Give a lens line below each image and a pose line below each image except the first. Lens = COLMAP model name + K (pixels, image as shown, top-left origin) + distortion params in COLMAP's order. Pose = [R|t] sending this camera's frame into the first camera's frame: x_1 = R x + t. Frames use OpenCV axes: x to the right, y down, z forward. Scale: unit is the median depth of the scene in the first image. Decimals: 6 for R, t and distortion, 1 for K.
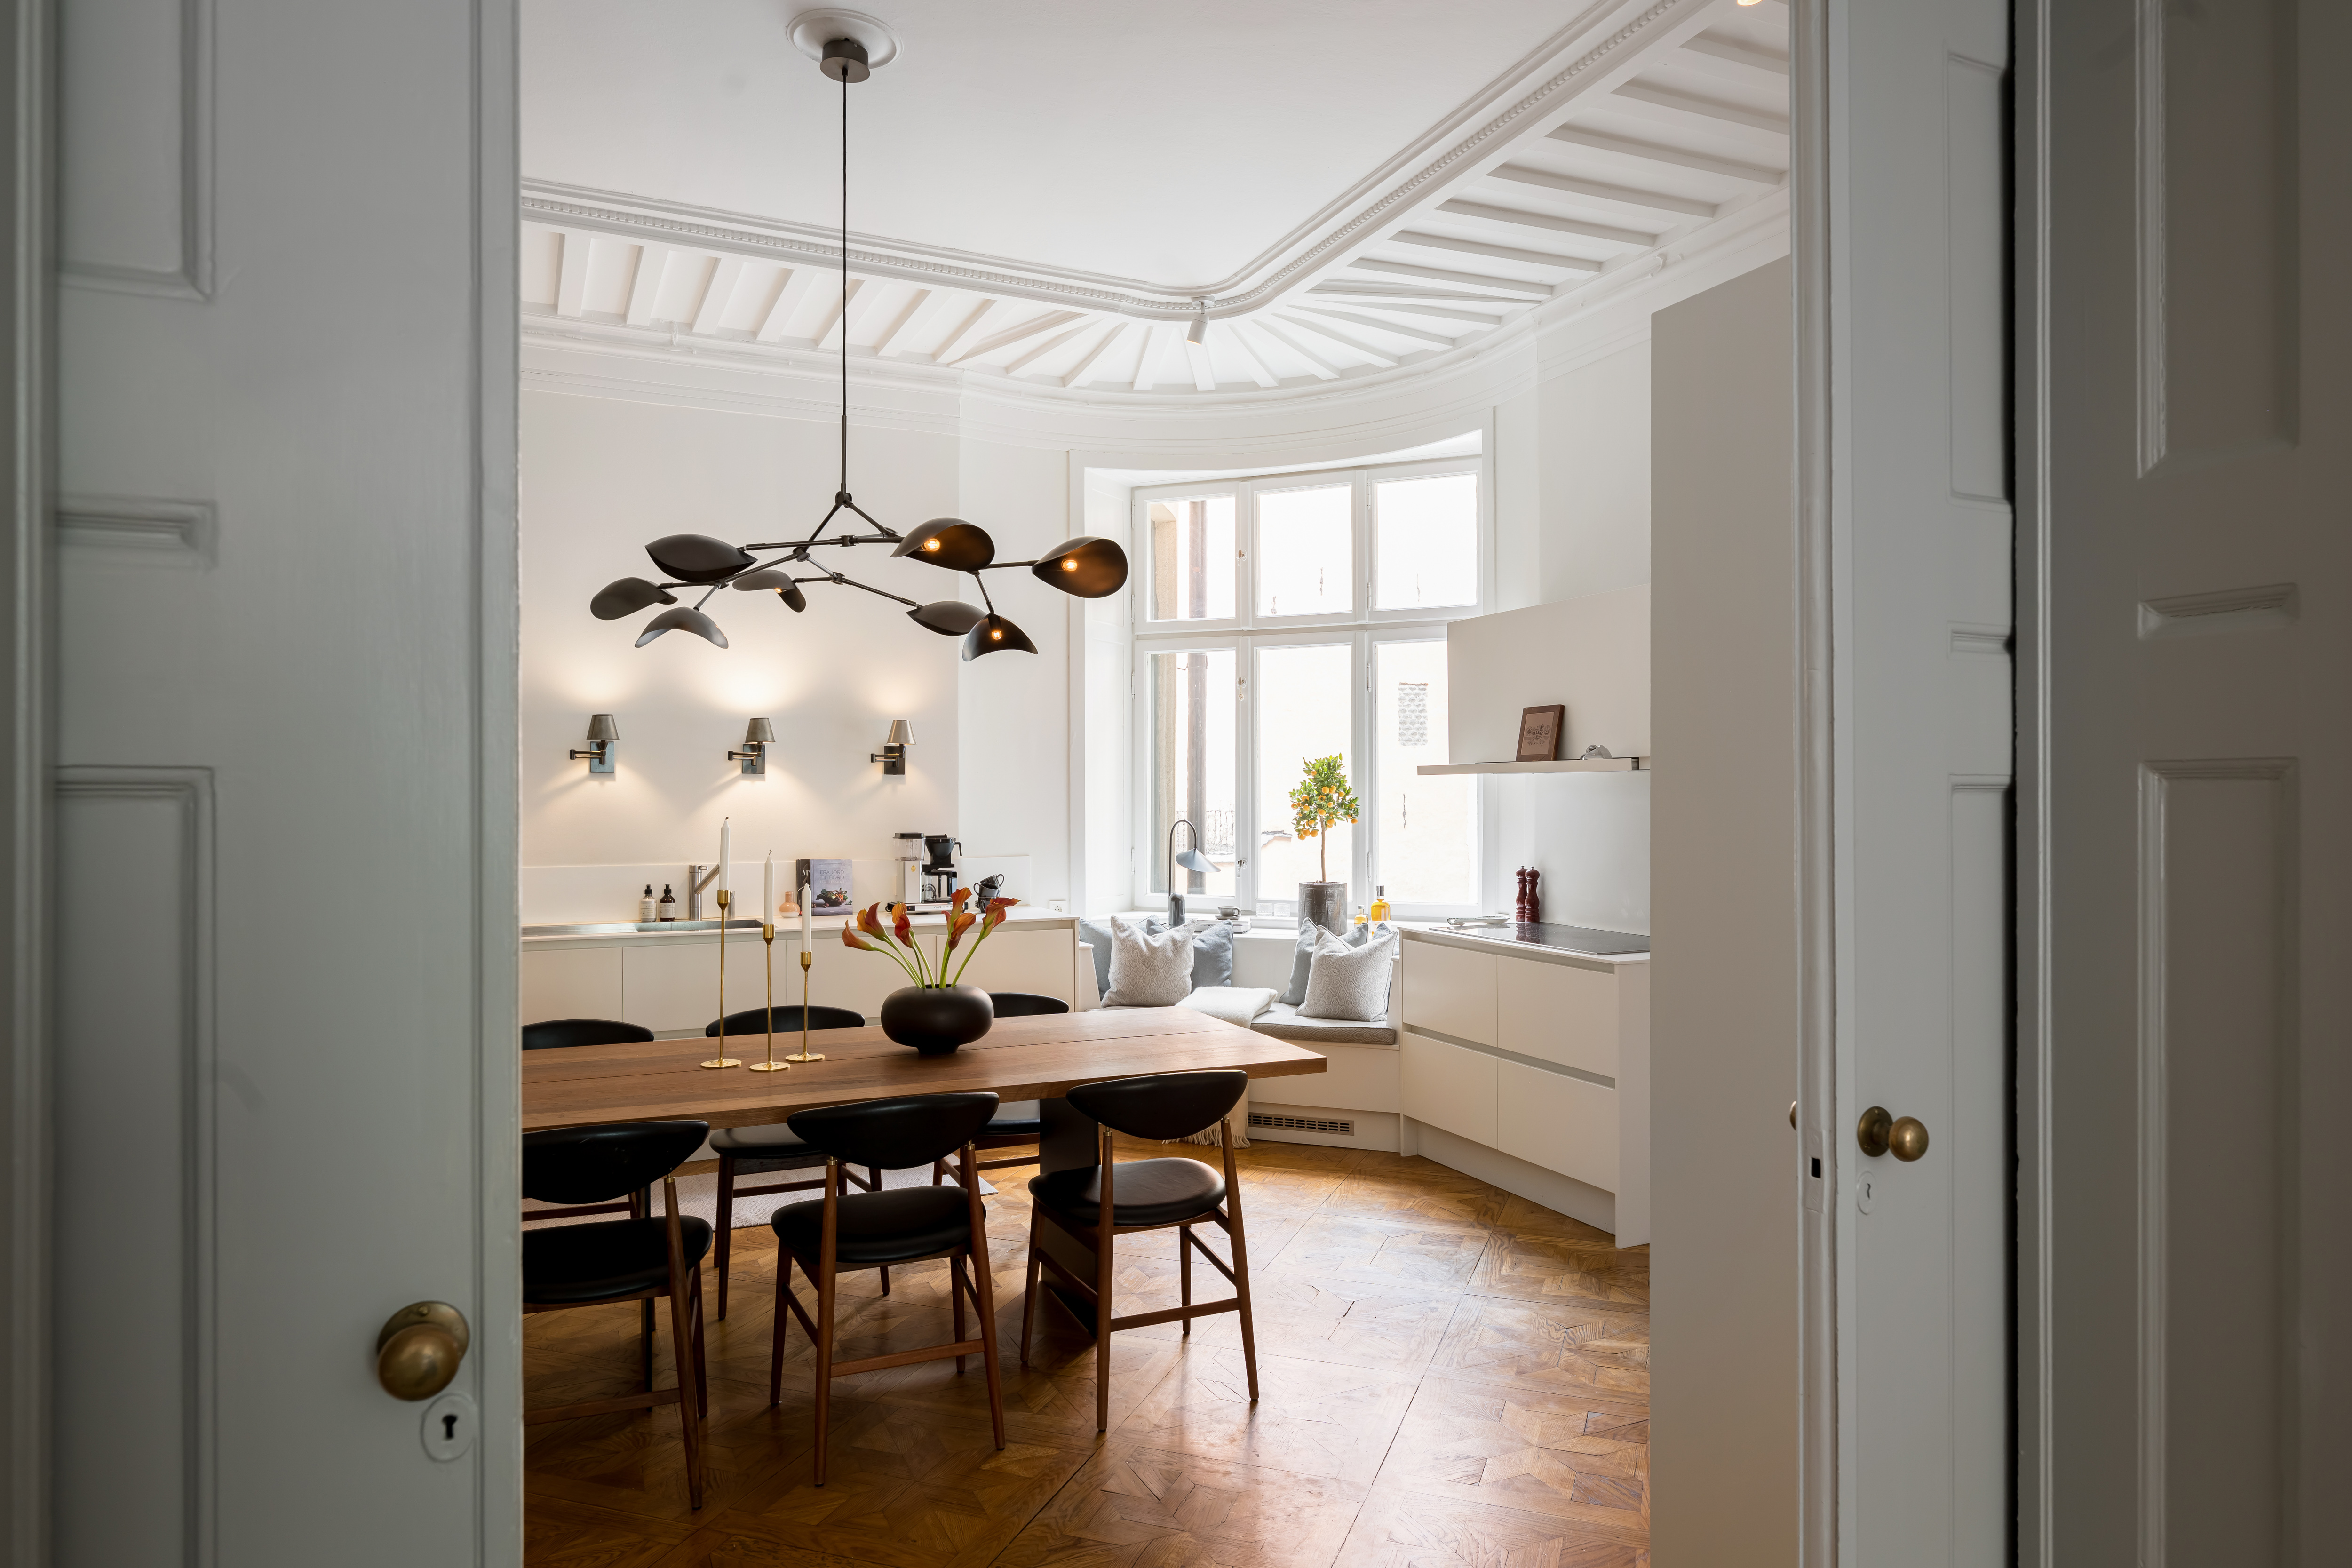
lens RADIAL K [[1405.1, 0, 1149.8], [0, 1405.1, 786.3], [0, 0, 1]] dist [0.001700, -0.004759]
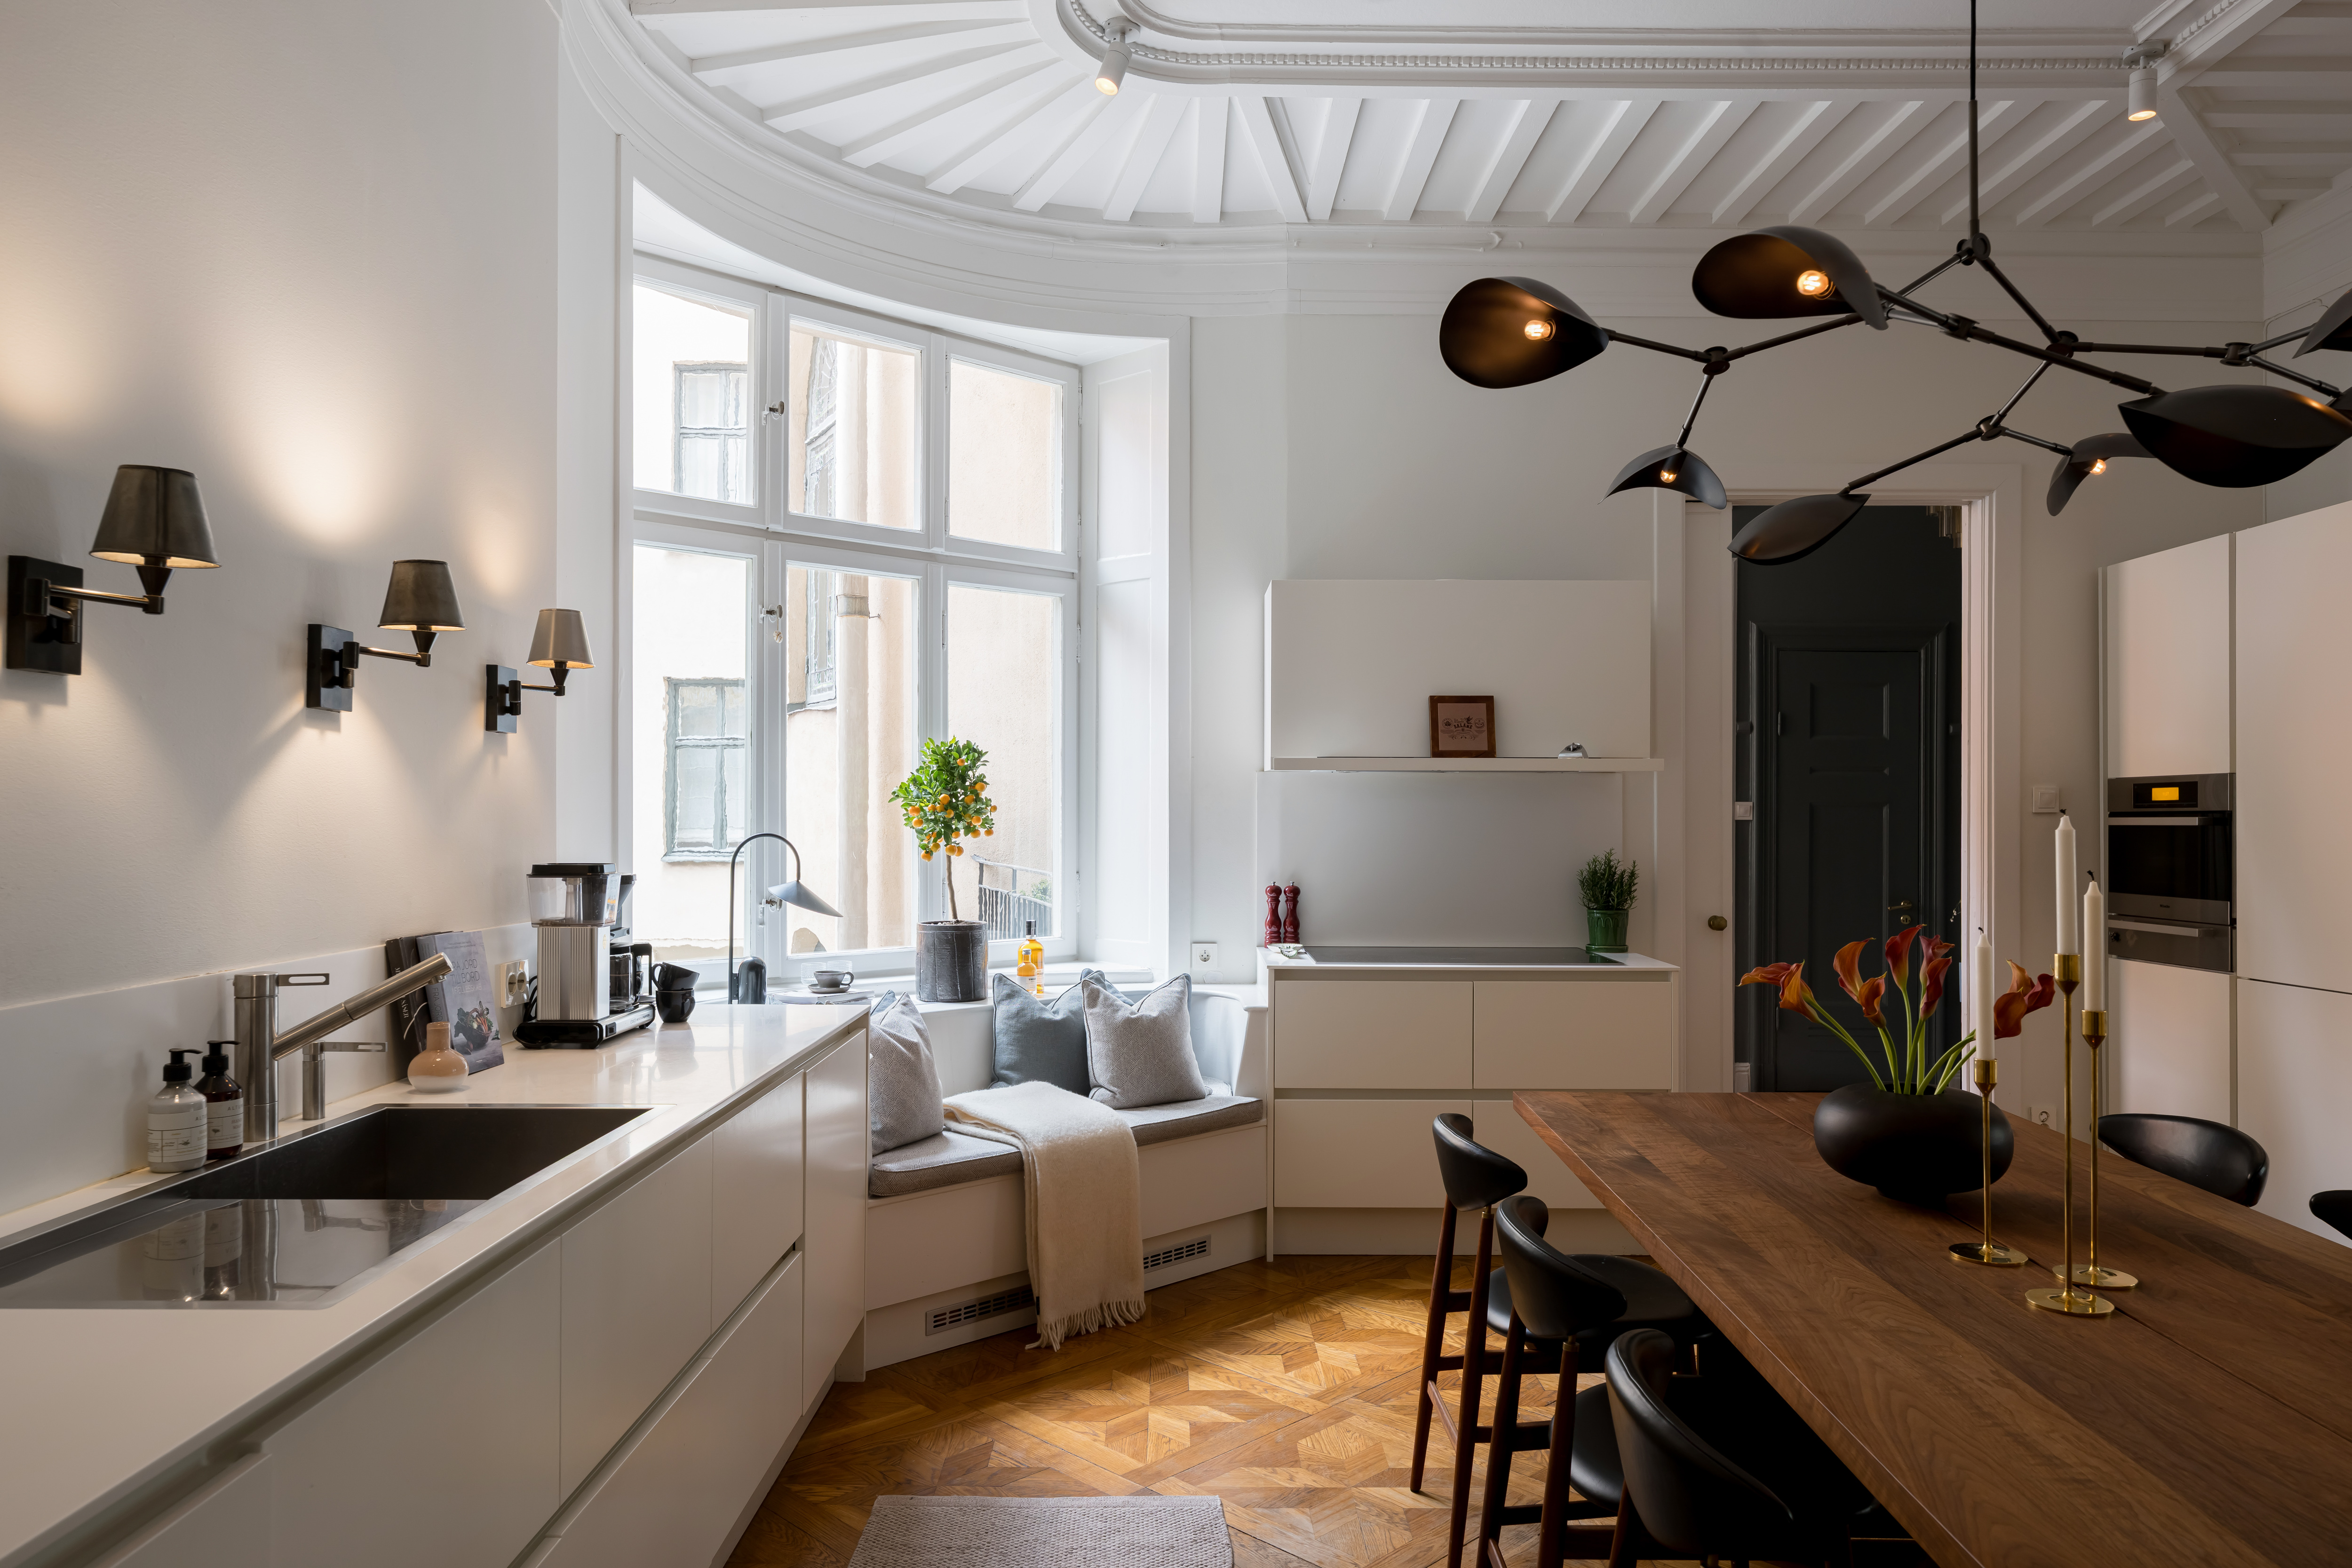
lens RADIAL K [[1543.8, 0, 1145.3], [0, 1543.8, 811.1], [0, 0, 1]] dist [0.001809, -0.000325]
pose [[0.406416, 0.005898, 0.913669, -0.589799], [-0.008219, 0.999962, -0.002799, 0.017073], [-0.913651, -0.006372, 0.406449, 0.676986]]
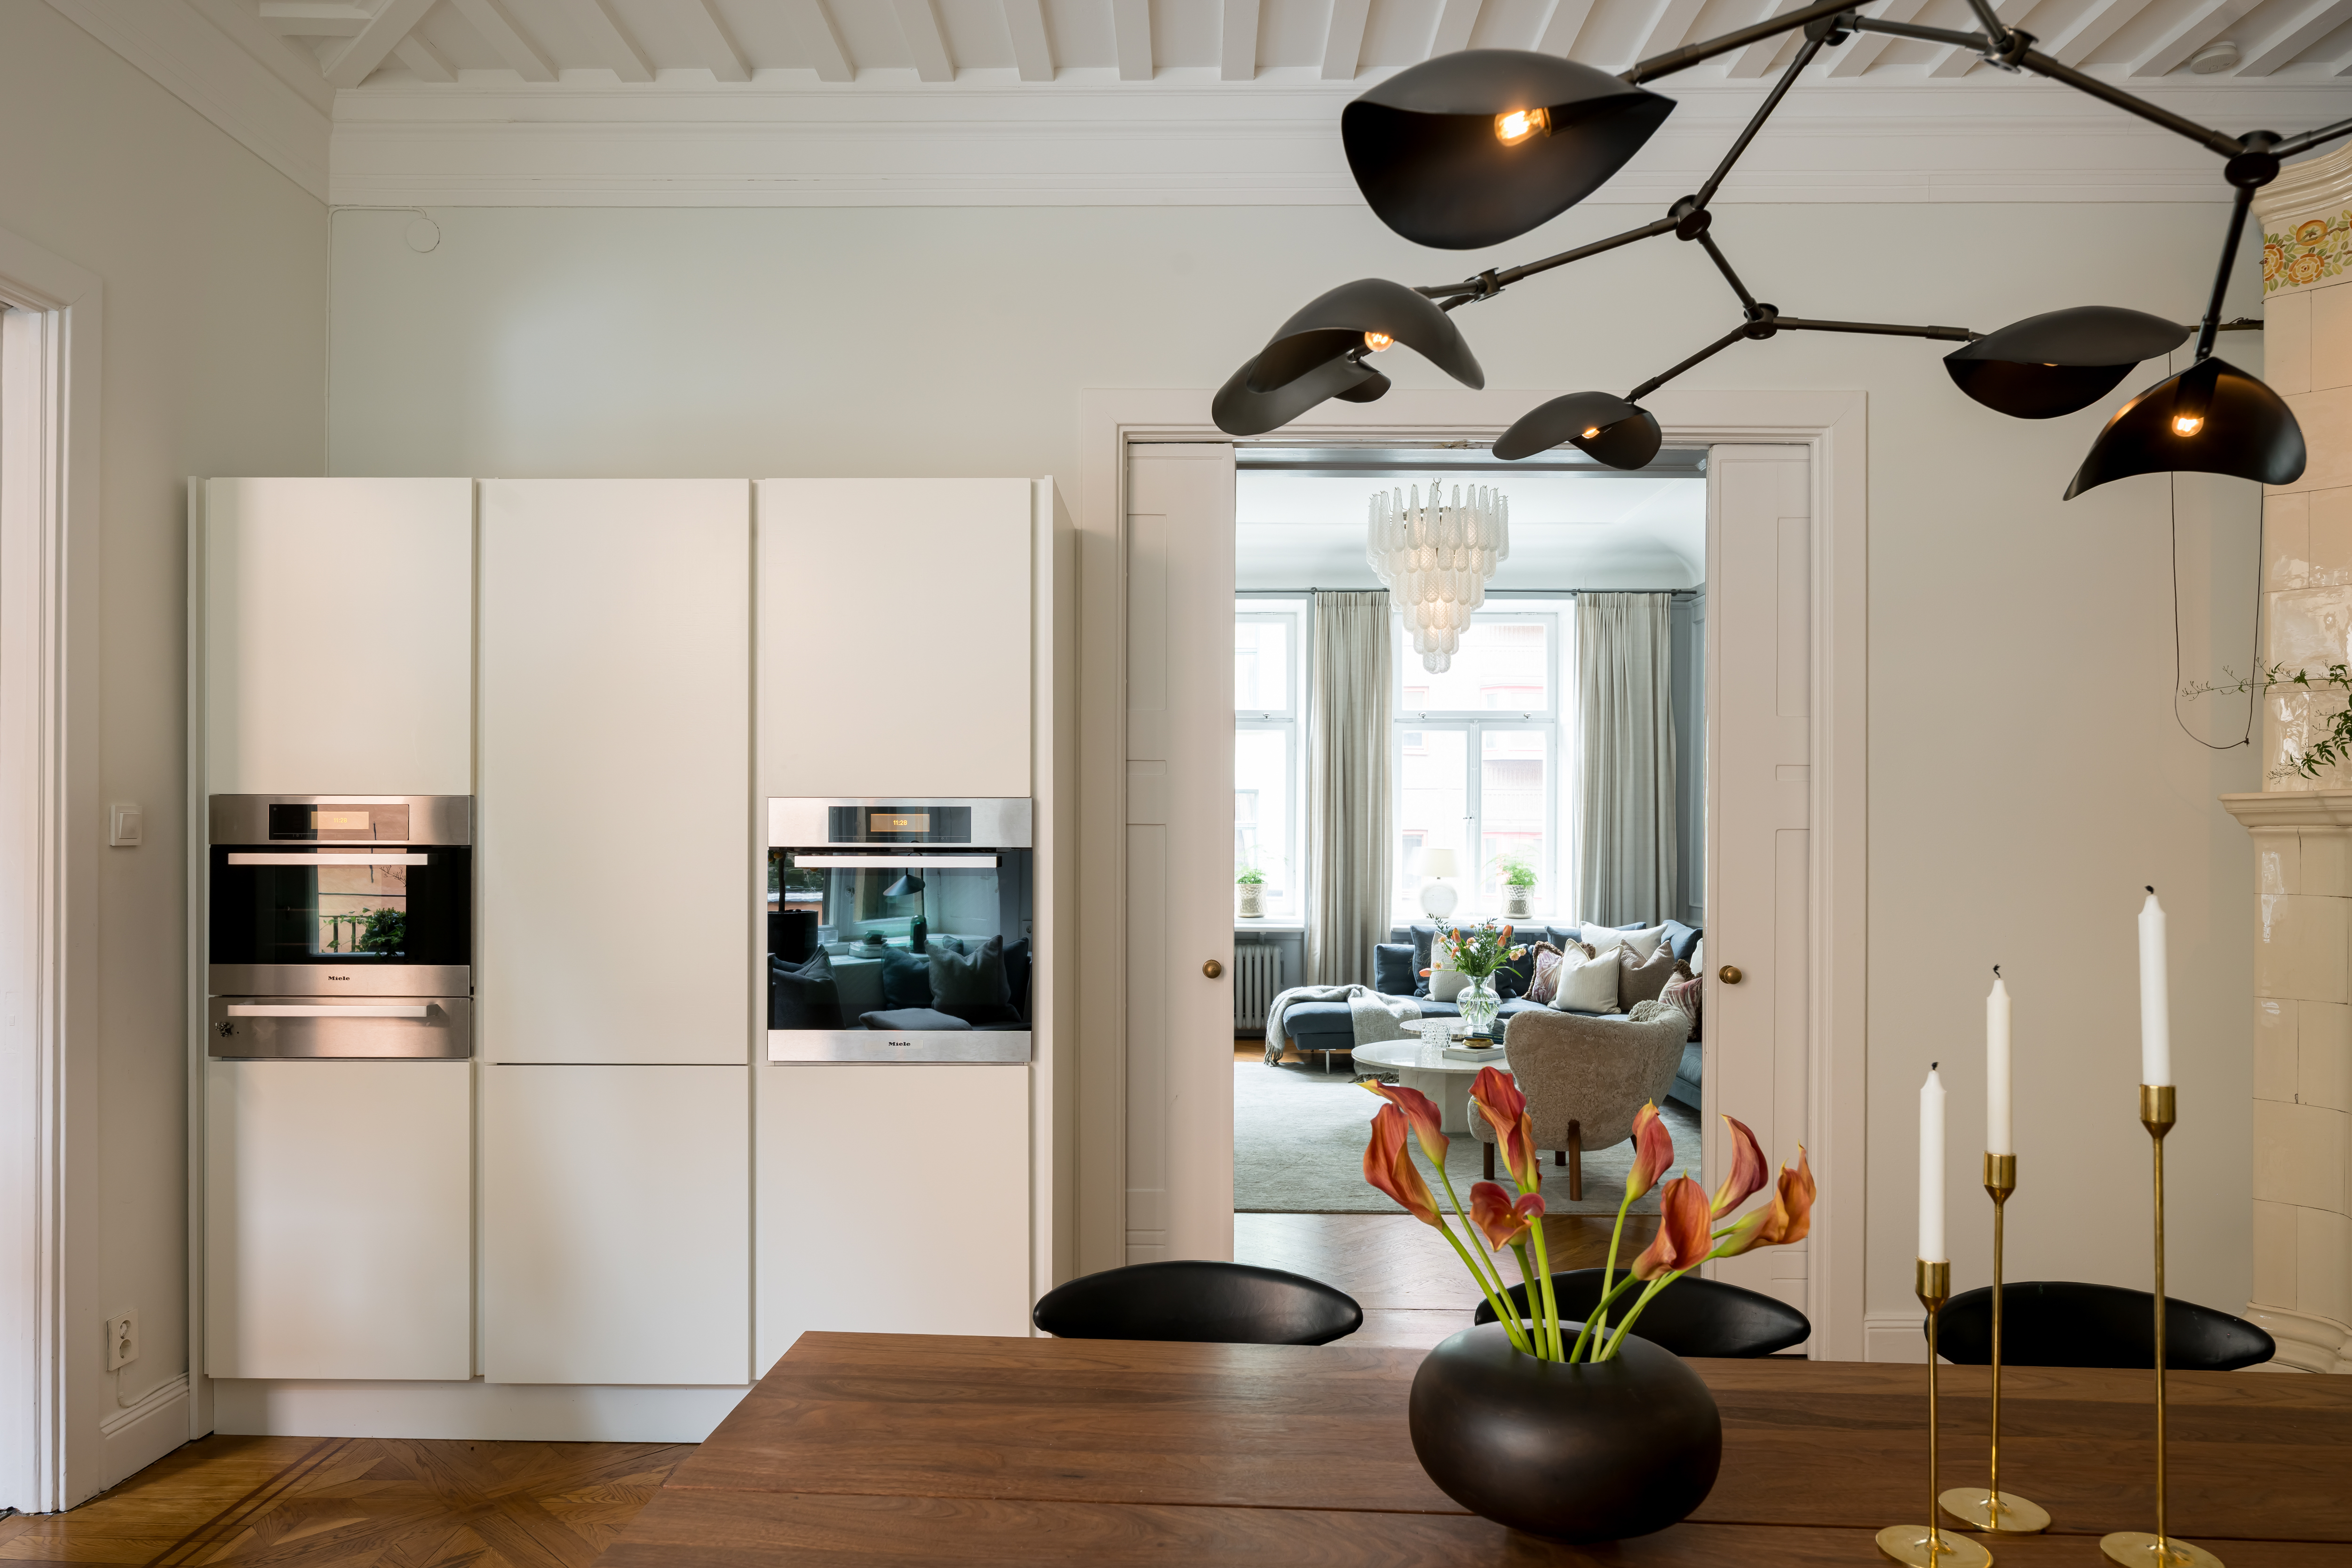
lens RADIAL K [[1556.8, 0, 1209.5], [0, 1556.8, 836.4], [0, 0, 1]] dist [-0.001864, 0.001510]
pose [[-0.916386, -0.003471, 0.400280, -0.154282], [-0.006470, 0.999960, -0.006141, 0.008566], [-0.400243, -0.008217, -0.916372, 0.921727]]
